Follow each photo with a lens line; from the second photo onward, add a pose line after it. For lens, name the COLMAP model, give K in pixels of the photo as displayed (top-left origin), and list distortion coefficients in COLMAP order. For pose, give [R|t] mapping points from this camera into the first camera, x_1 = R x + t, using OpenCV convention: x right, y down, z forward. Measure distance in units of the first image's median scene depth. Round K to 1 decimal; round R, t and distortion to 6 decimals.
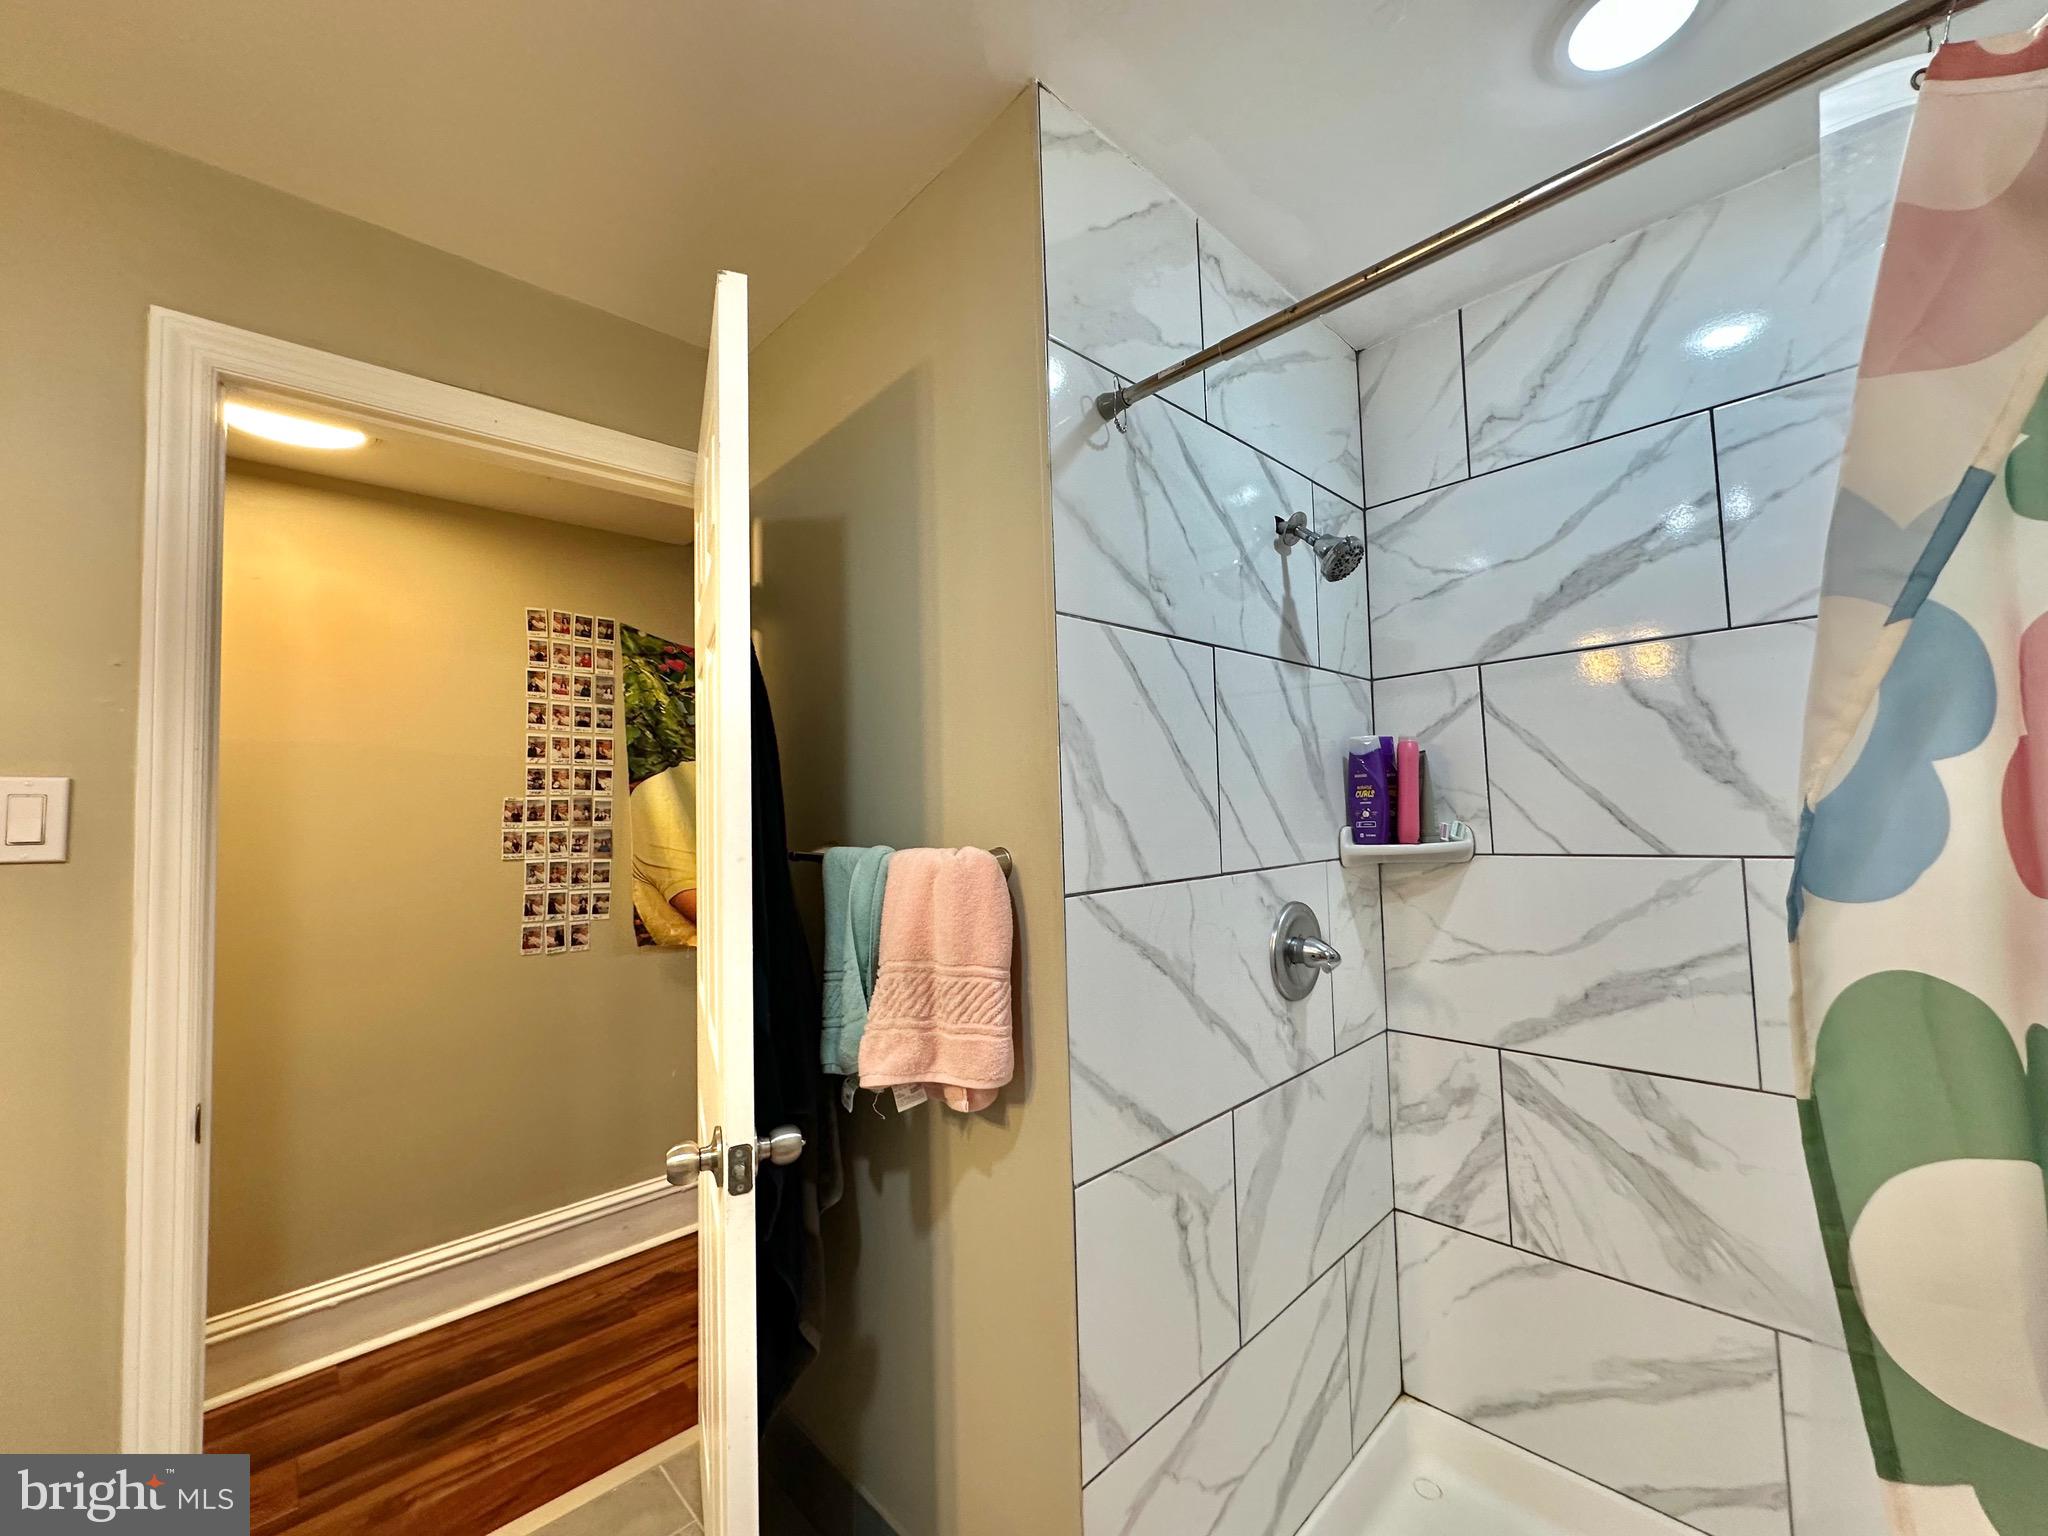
lens RADIAL K [[816.2, 0, 1021.0], [0, 816.2, 767.6], [0, 0, 1]] dist [-0.002691, 0.000159]
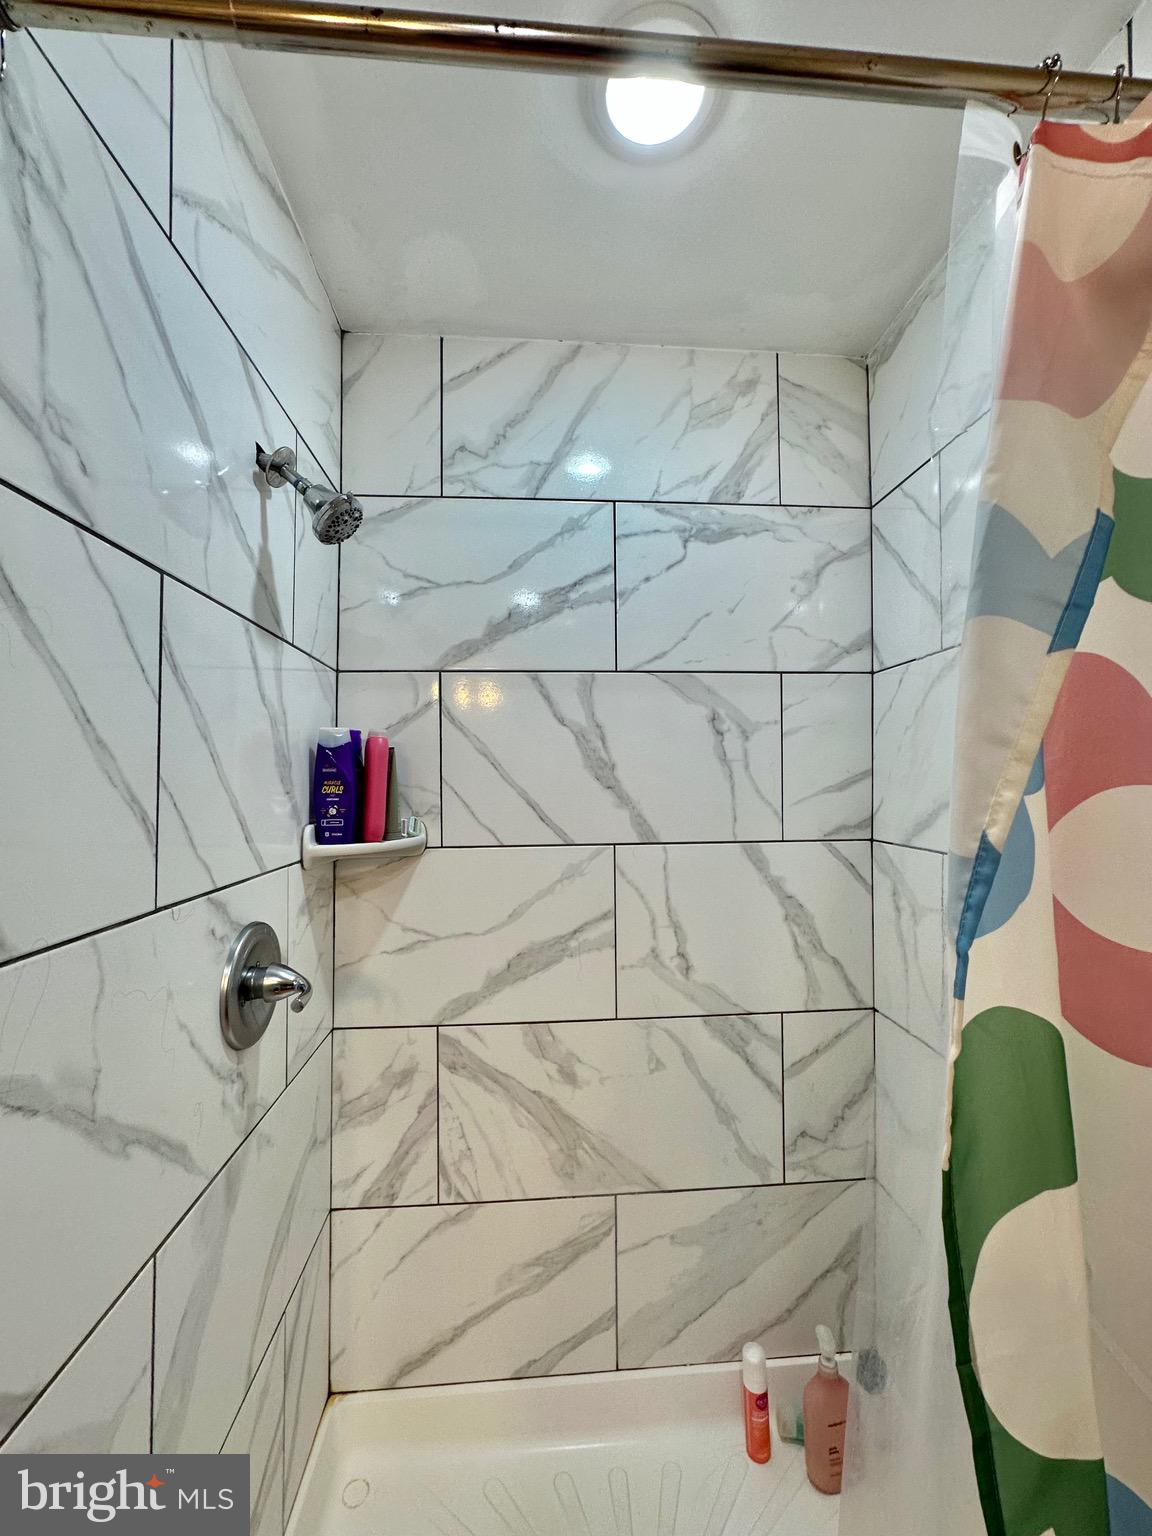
lens RADIAL K [[612.1, 0, 575.2], [0, 612.1, 767.2], [0, 0, 1]] dist [-0.002691, 0.000159]
pose [[0.640332, 0.042842, 0.766902, 0.067960], [-0.055481, 0.998415, -0.009451, -0.002327], [-0.766092, -0.036497, 0.641694, 0.373604]]
